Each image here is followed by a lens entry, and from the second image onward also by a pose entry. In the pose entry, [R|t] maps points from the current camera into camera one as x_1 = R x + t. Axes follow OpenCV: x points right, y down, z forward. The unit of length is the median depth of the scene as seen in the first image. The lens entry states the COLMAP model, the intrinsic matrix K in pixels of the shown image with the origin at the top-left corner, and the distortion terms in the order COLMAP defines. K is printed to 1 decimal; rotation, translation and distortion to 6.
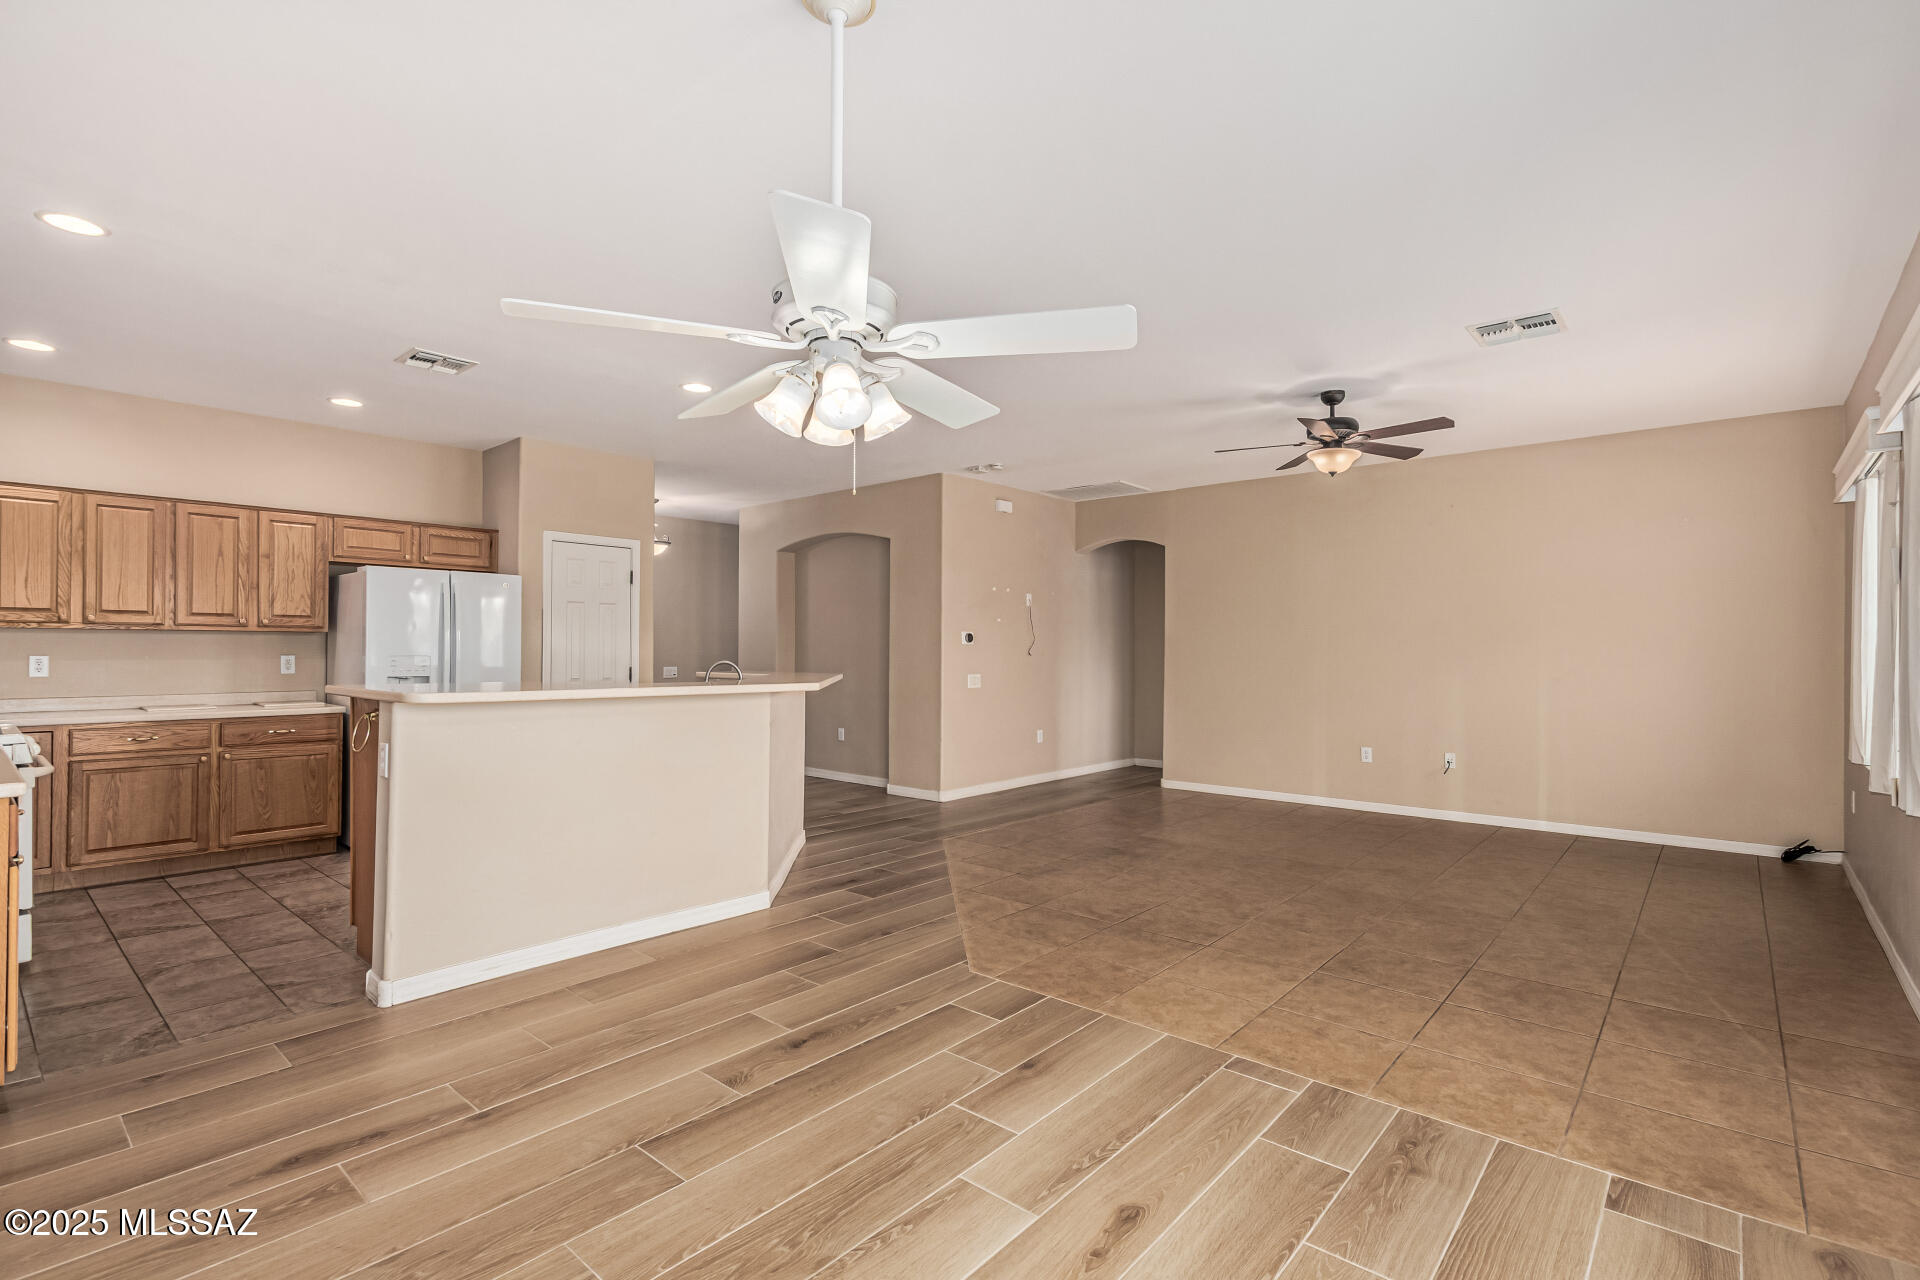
lens RADIAL K [[877.2, 0, 955.2], [0, 877.2, 650.0], [0, 0, 1]] dist [0.008713, -0.004460]
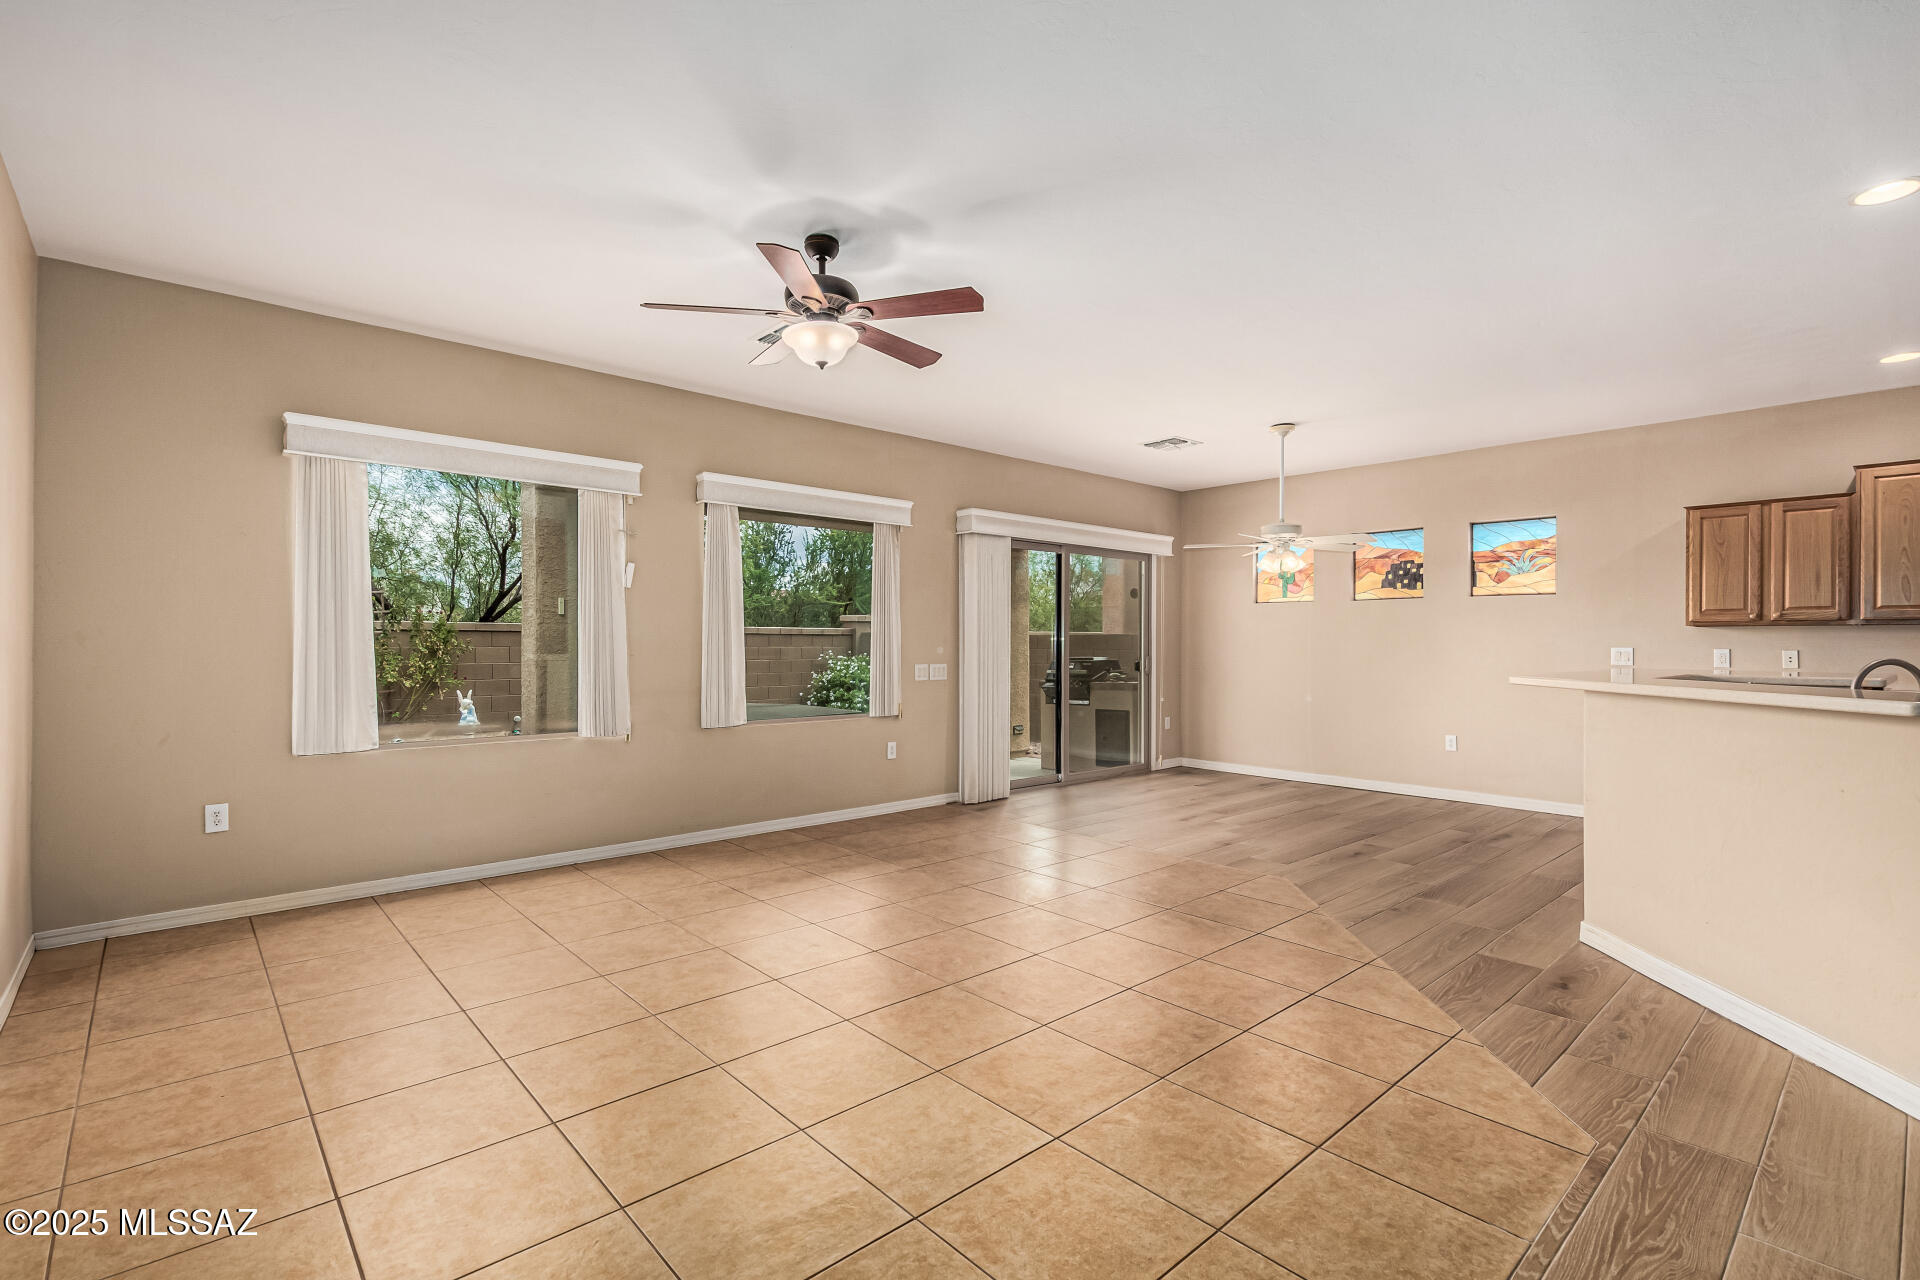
lens RADIAL K [[877.2, 0, 955.5], [0, 877.2, 643.4], [0, 0, 1]] dist [0.008713, -0.004460]
pose [[-0.993208, -0.008138, 0.116066, 0.260862], [-0.008081, 0.999967, 0.000964, 0.007858], [-0.116070, 0.000020, -0.993241, 1.702040]]
